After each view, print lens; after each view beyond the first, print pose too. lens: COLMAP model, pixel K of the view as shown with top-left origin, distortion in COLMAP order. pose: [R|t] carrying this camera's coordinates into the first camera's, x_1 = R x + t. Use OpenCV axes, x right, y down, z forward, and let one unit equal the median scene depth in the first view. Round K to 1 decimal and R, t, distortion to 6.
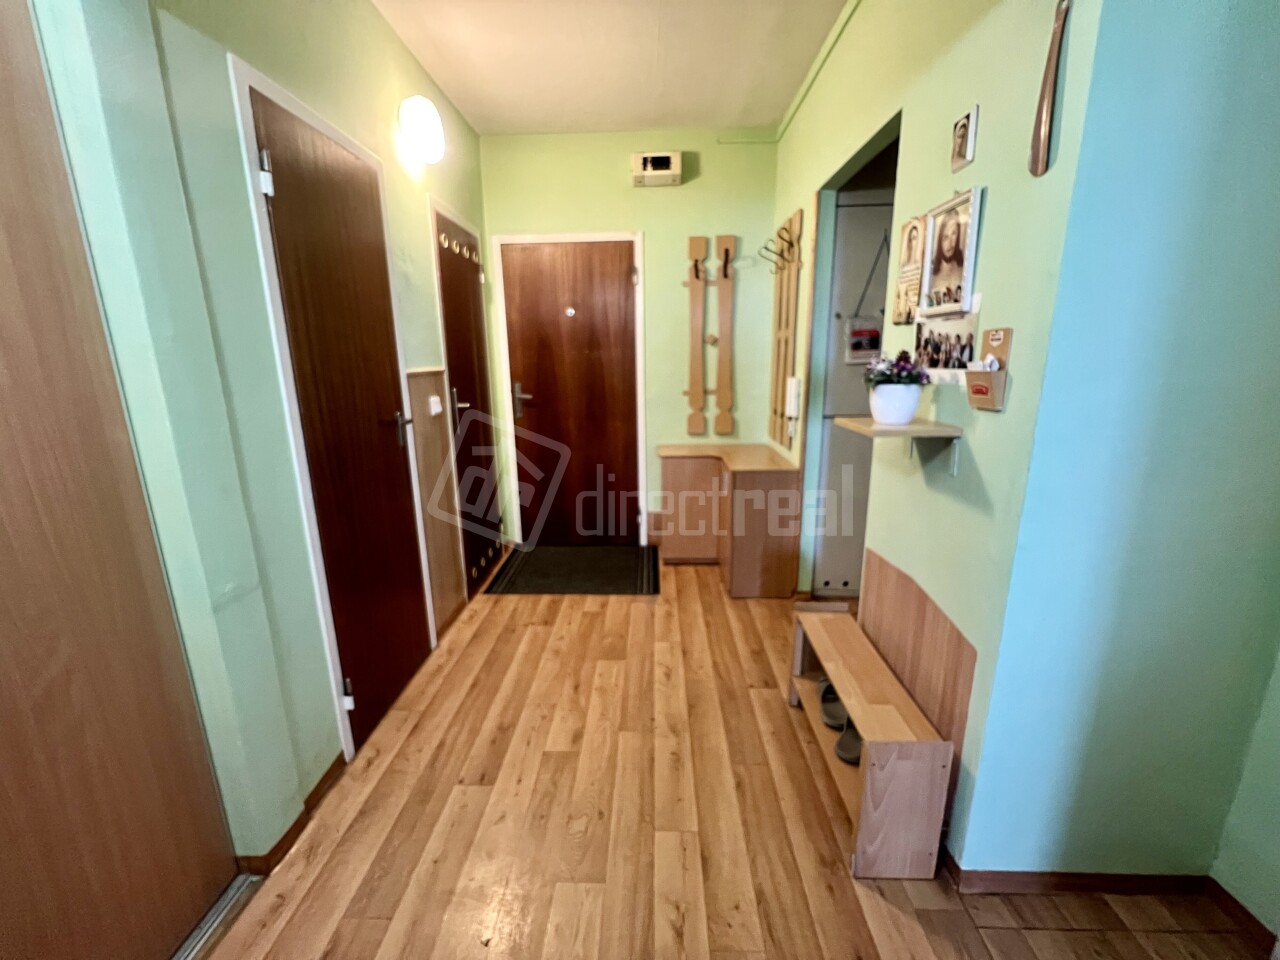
lens RADIAL K [[515.5, 0, 639.6], [0, 515.5, 474.1], [0, 0, 1]] dist [-0.000054, 0.000825]
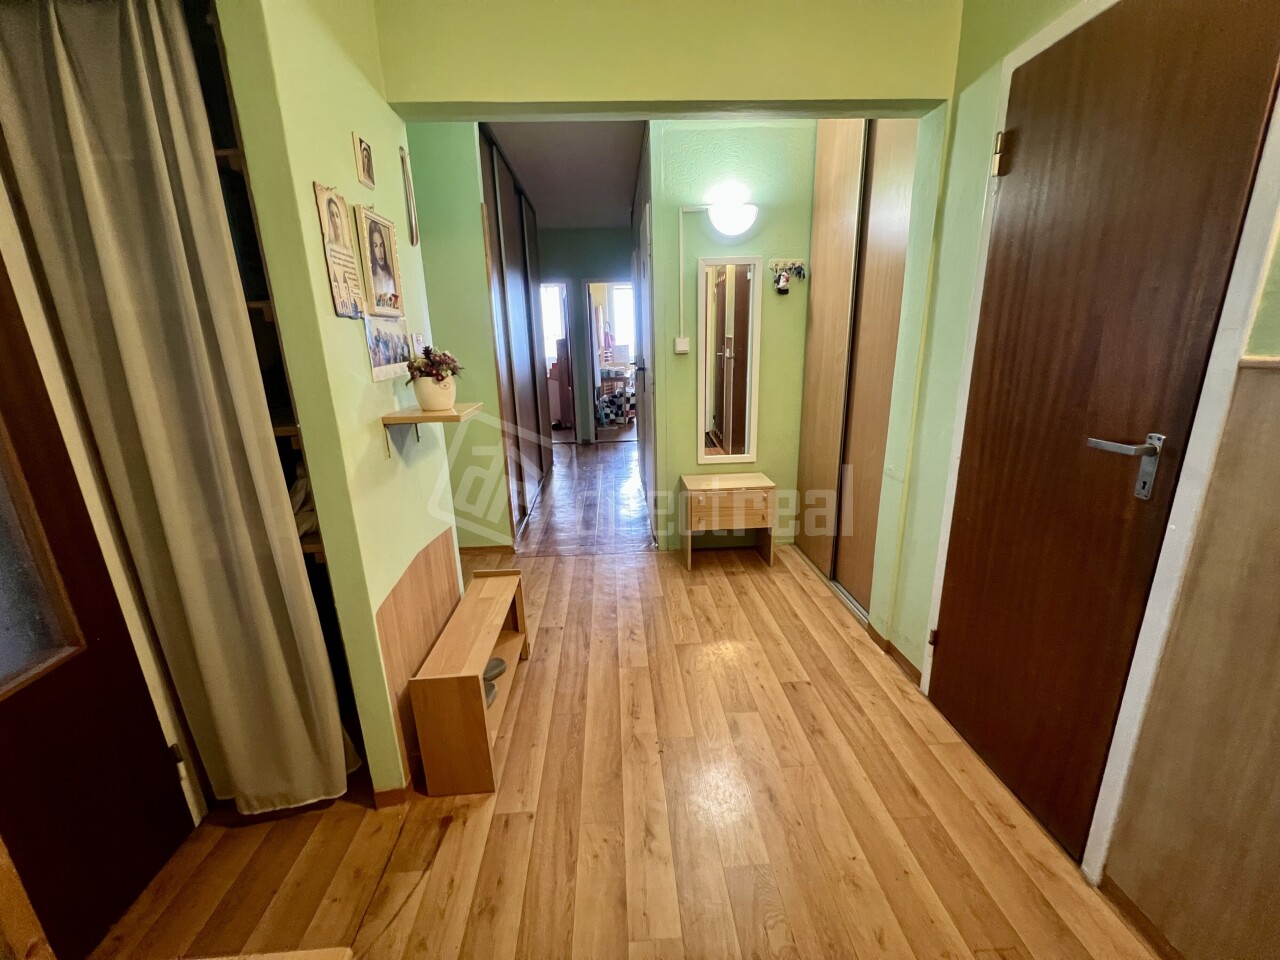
lens RADIAL K [[517.1, 0, 640.7], [0, 517.1, 476.7], [0, 0, 1]] dist [0.000669, -0.000008]
pose [[-0.995104, 0.062395, -0.076650, 0.115446], [0.018450, 0.879173, 0.476146, -0.429984], [0.097098, 0.472400, -0.876020, 1.798243]]
